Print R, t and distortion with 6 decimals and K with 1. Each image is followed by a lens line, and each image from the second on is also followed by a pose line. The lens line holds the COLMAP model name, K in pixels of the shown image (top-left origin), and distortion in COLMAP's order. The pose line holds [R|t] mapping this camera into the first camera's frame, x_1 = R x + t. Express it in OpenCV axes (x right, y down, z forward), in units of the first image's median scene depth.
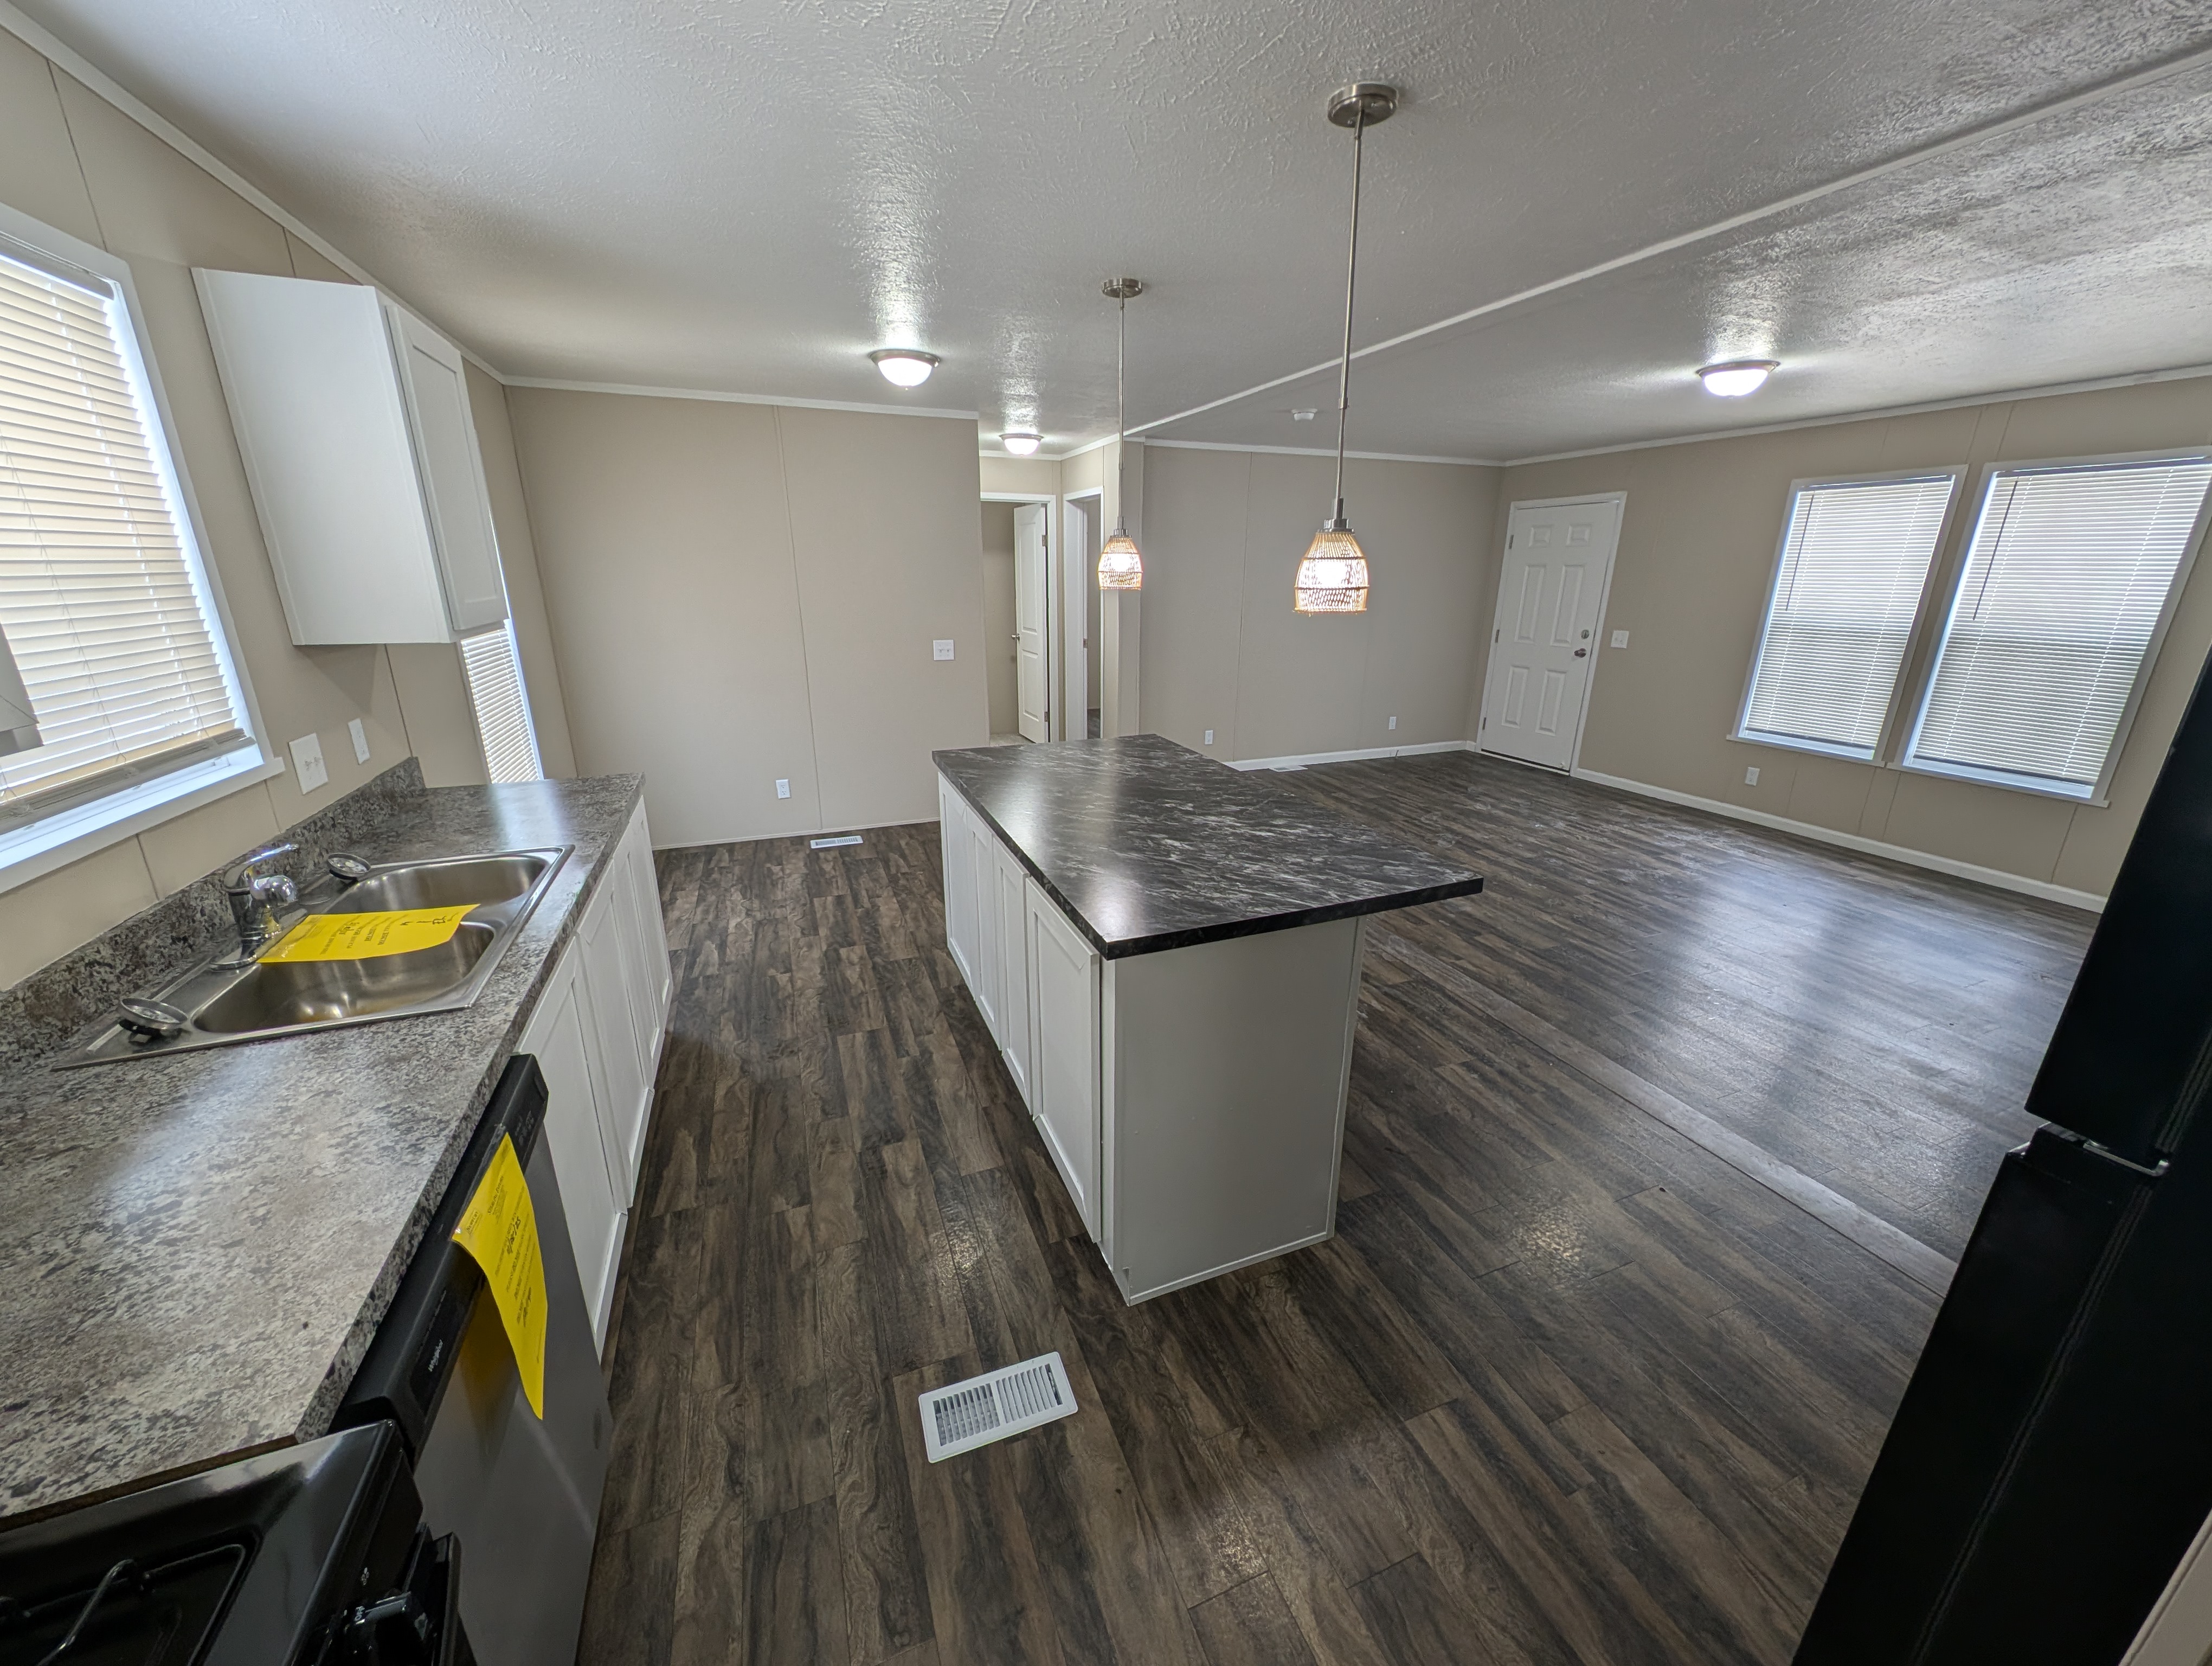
lens RADIAL K [[836.0, 0, 1108.5], [0, 836.0, 799.1], [0, 0, 1]] dist [0.007462, -0.003758]
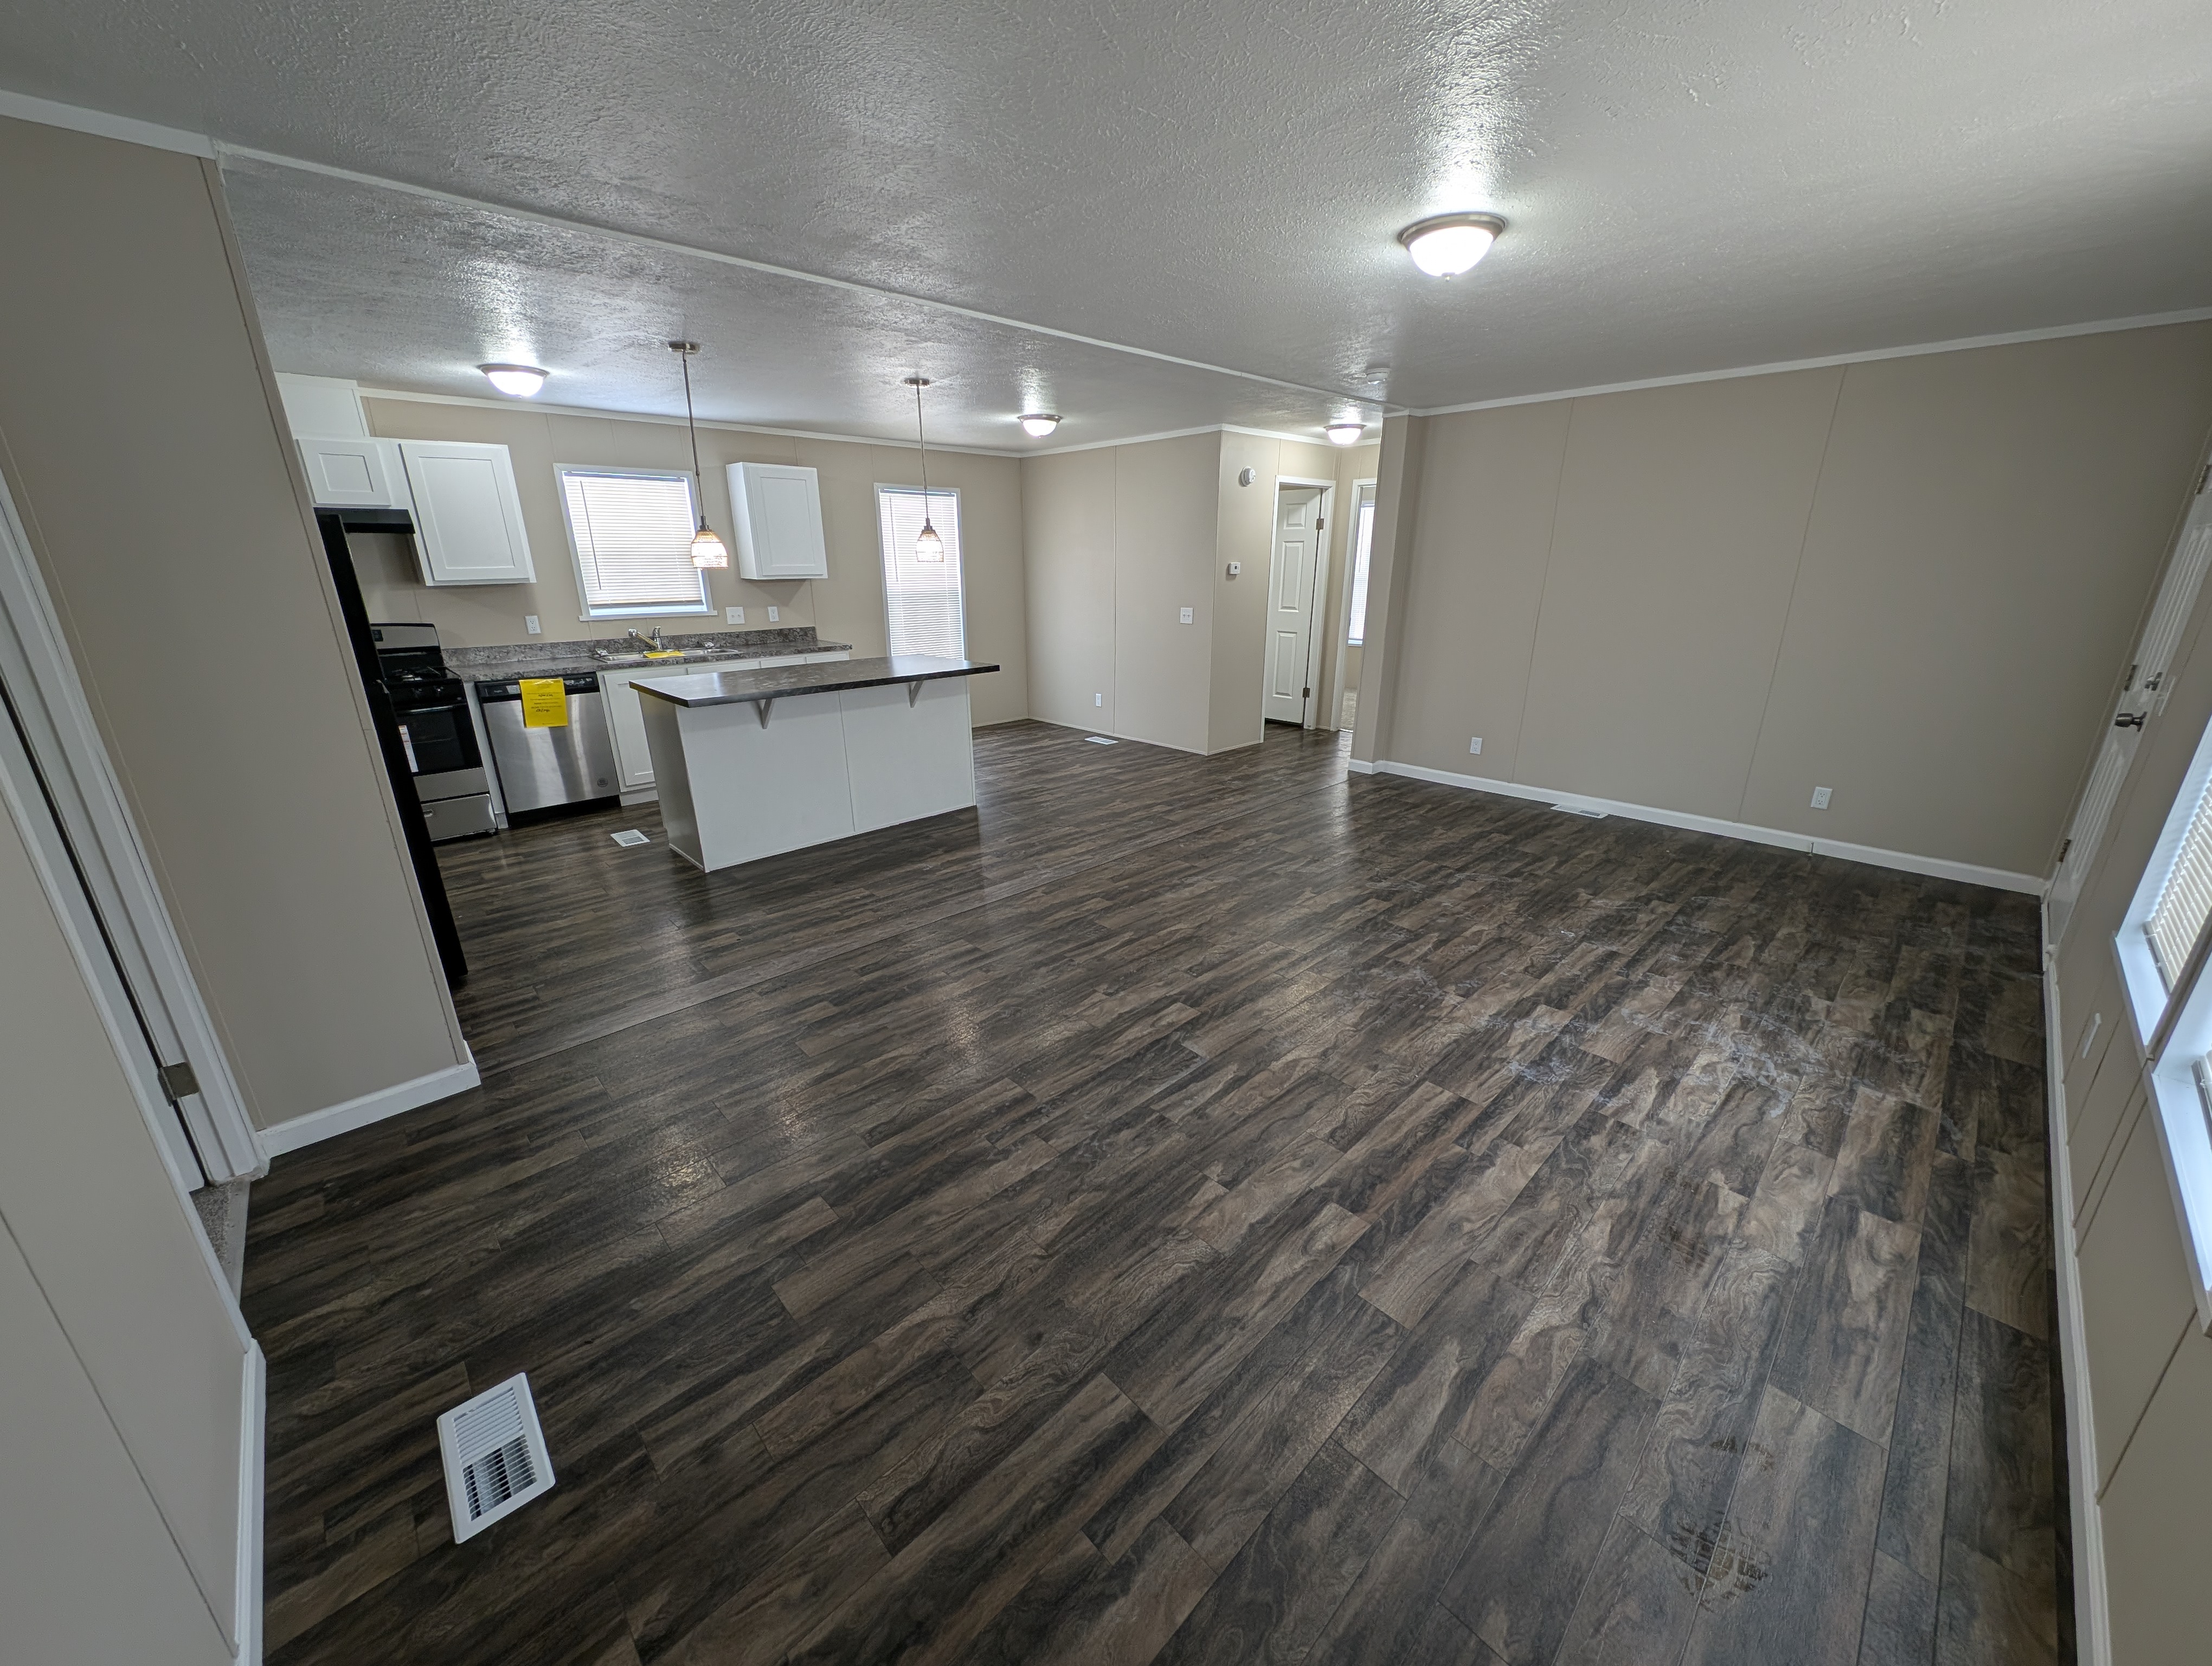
lens RADIAL K [[836.0, 0, 1109.8], [0, 836.0, 795.2], [0, 0, 1]] dist [0.007462, -0.003758]
pose [[0.377530, 0.246731, -0.892522, 1.042872], [-0.241907, 0.956657, 0.162135, -0.101611], [0.893841, 0.154697, 0.420853, 0.427118]]
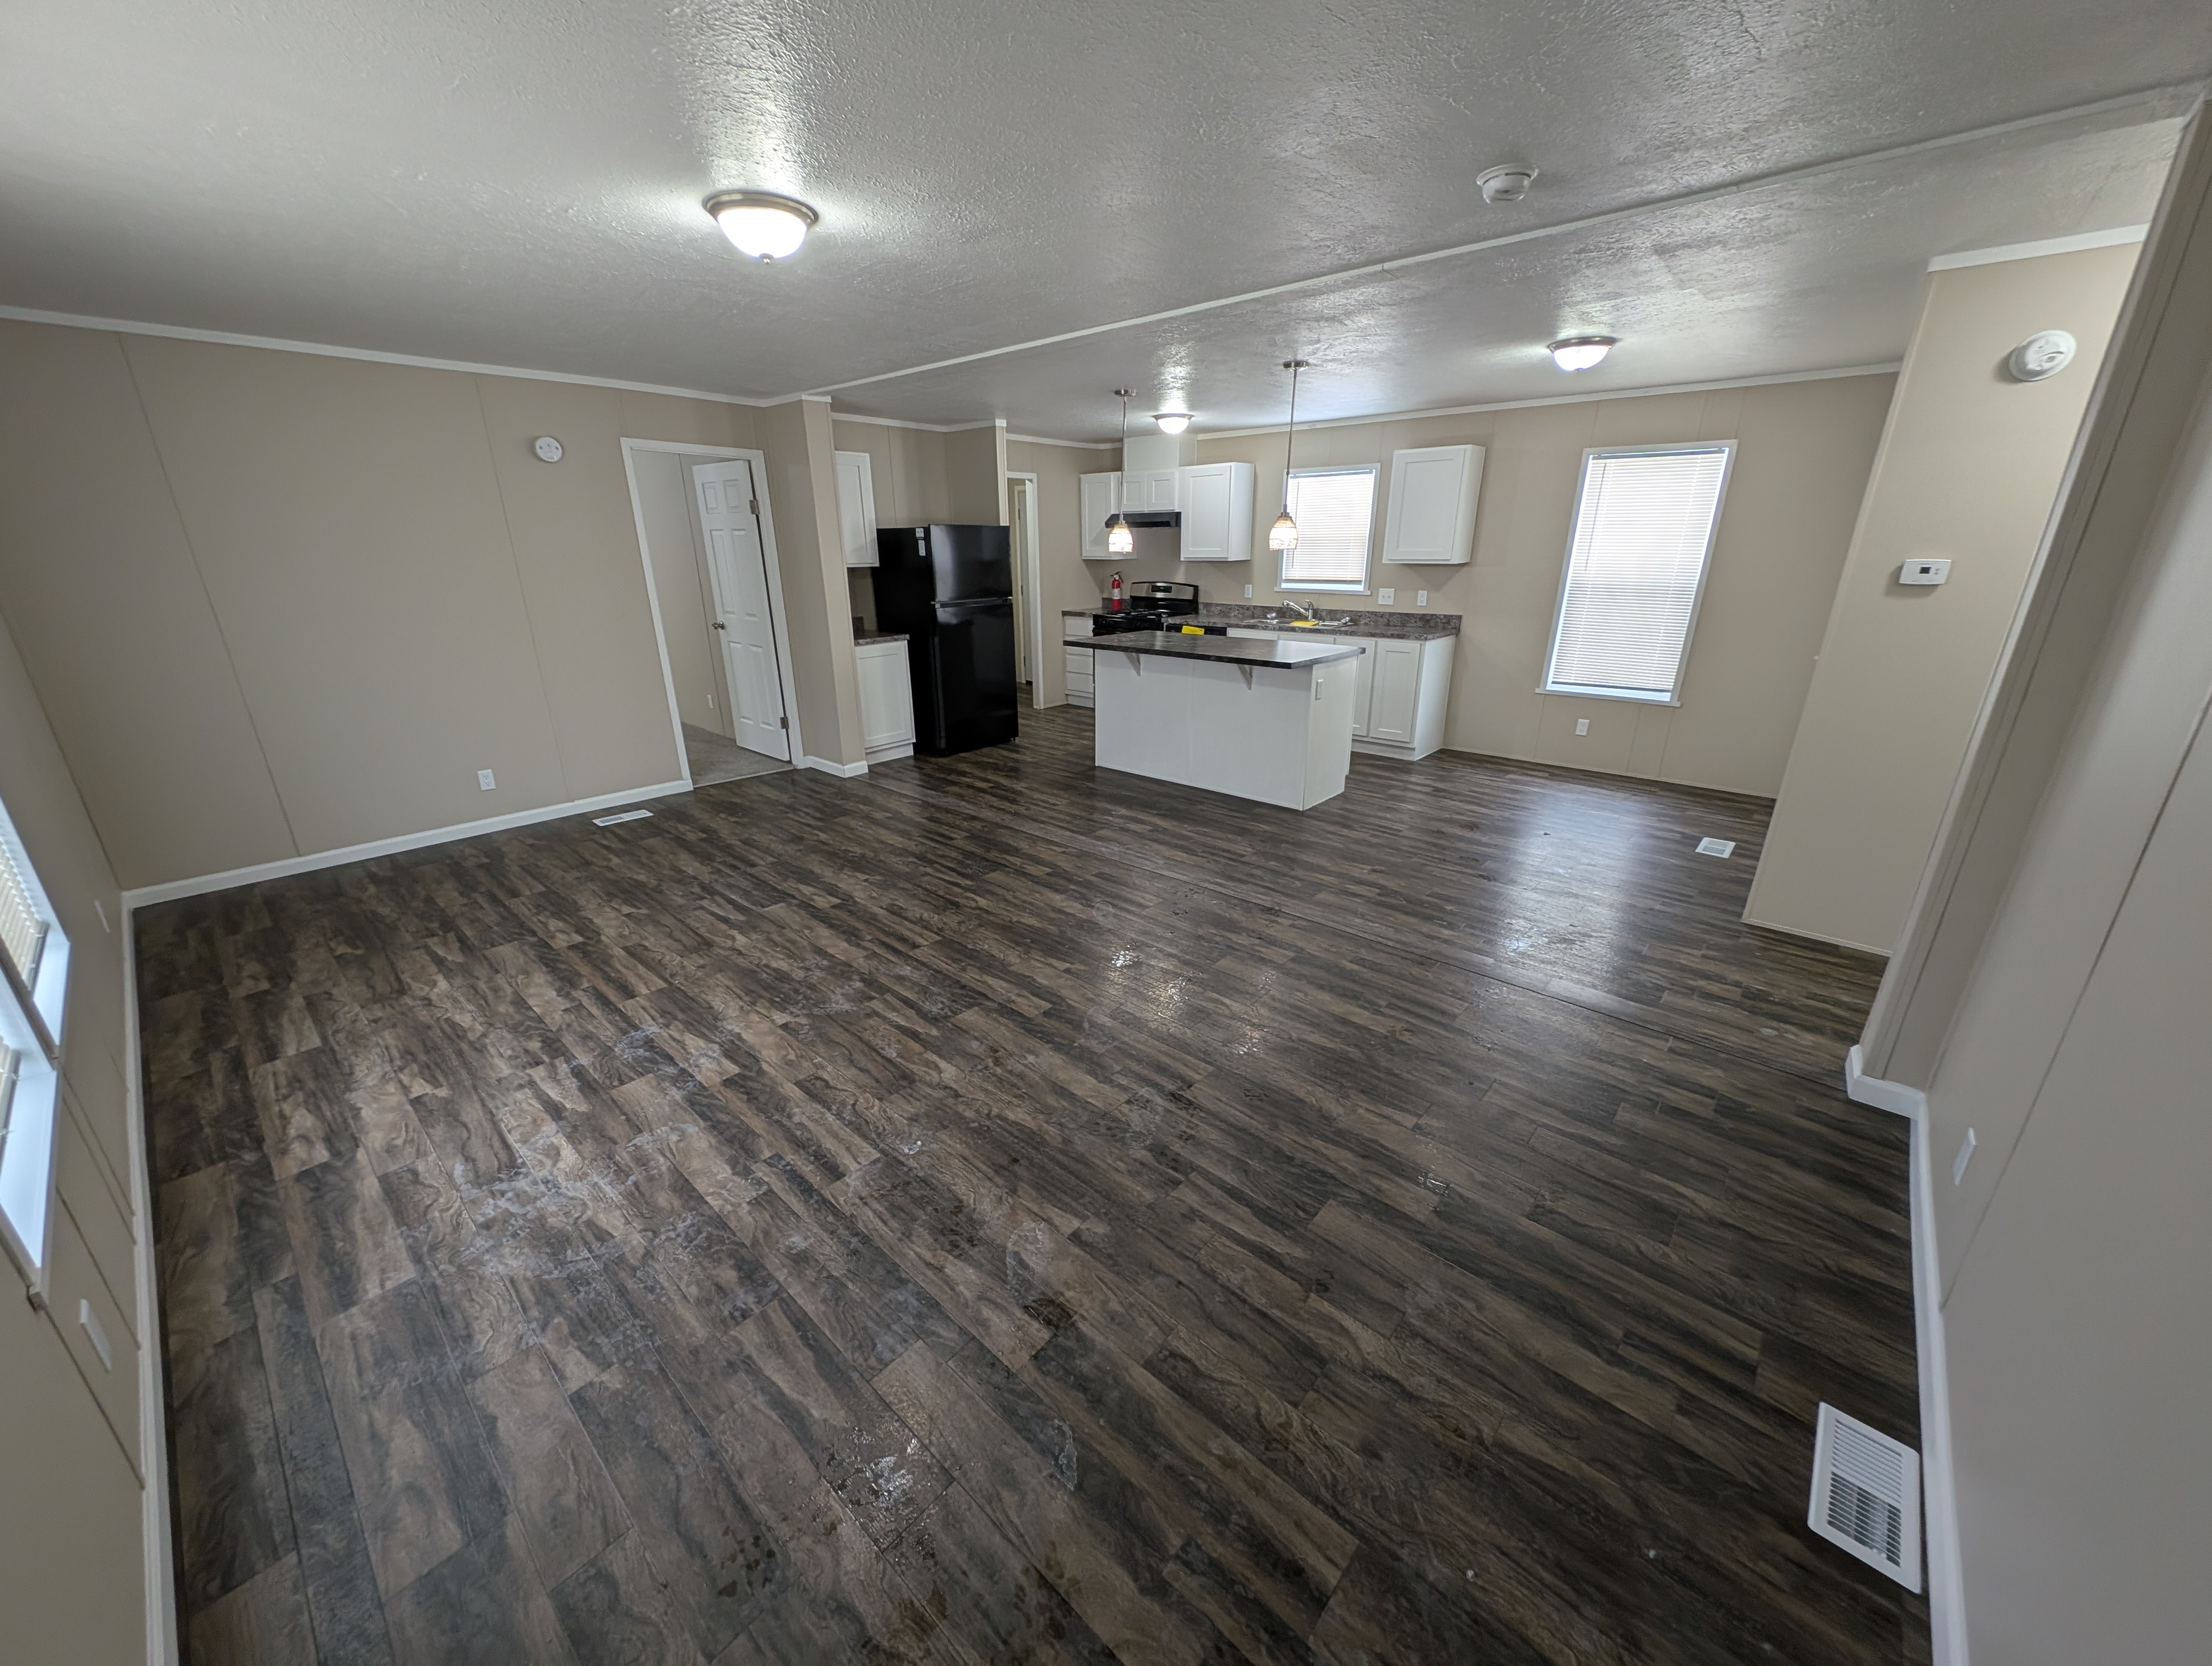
lens RADIAL K [[836.0, 0, 1116.8], [0, 836.0, 814.7], [0, 0, 1]] dist [0.007462, -0.003758]
pose [[-0.889359, 0.140787, -0.434994, 0.647812], [-0.124258, 0.841173, 0.526297, -0.384909], [0.440001, 0.522118, -0.730611, 1.407612]]
